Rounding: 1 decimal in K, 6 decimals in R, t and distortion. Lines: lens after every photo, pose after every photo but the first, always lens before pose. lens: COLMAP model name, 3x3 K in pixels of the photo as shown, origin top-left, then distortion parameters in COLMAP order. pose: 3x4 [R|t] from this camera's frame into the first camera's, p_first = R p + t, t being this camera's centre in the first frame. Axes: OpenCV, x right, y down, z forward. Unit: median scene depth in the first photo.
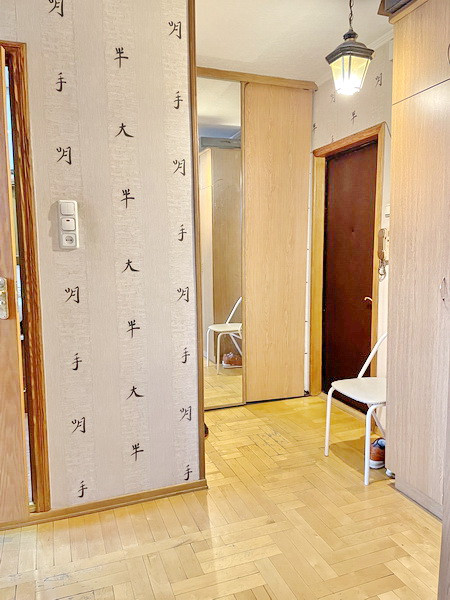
lens RADIAL K [[453.3, 0, 227.4], [0, 453.3, 303.8], [0, 0, 1]] dist [0.074744, -0.100102]
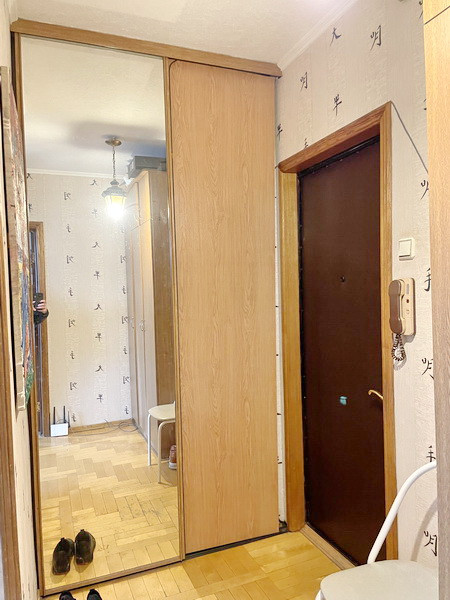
lens RADIAL K [[453.3, 0, 233.5], [0, 453.3, 305.3], [0, 0, 1]] dist [0.074744, -0.100102]
pose [[0.998626, -0.020737, 0.048124, 0.100855], [0.024631, 0.996345, -0.081792, -0.086052], [-0.046252, 0.082865, 0.995487, 0.417658]]
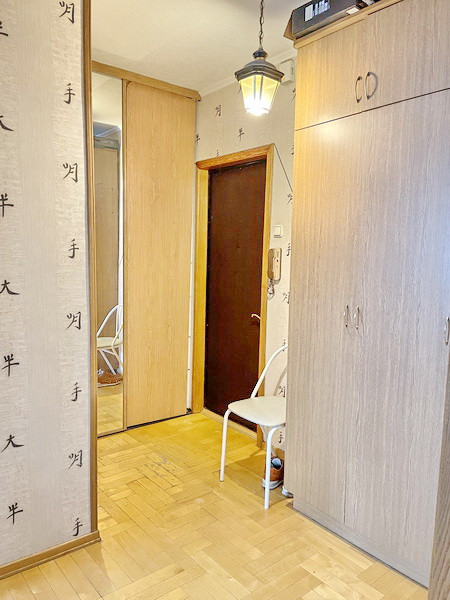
lens RADIAL K [[453.3, 0, 229.6], [0, 453.3, 305.5], [0, 0, 1]] dist [0.074744, -0.100102]
pose [[0.946042, -0.002641, 0.324034, -0.074240], [0.002315, 0.999996, 0.001392, -0.037380], [-0.324036, -0.000567, 0.946044, 0.070528]]
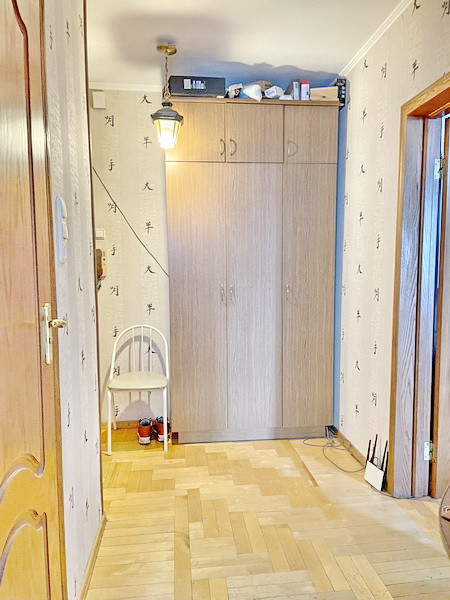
lens RADIAL K [[453.3, 0, 224.0], [0, 453.3, 298.3], [0, 0, 1]] dist [0.074744, -0.100102]
pose [[0.225881, -0.068554, 0.971740, -0.685376], [0.109436, 0.992992, 0.044615, -0.052739], [-0.967988, 0.096266, 0.231800, 0.411596]]
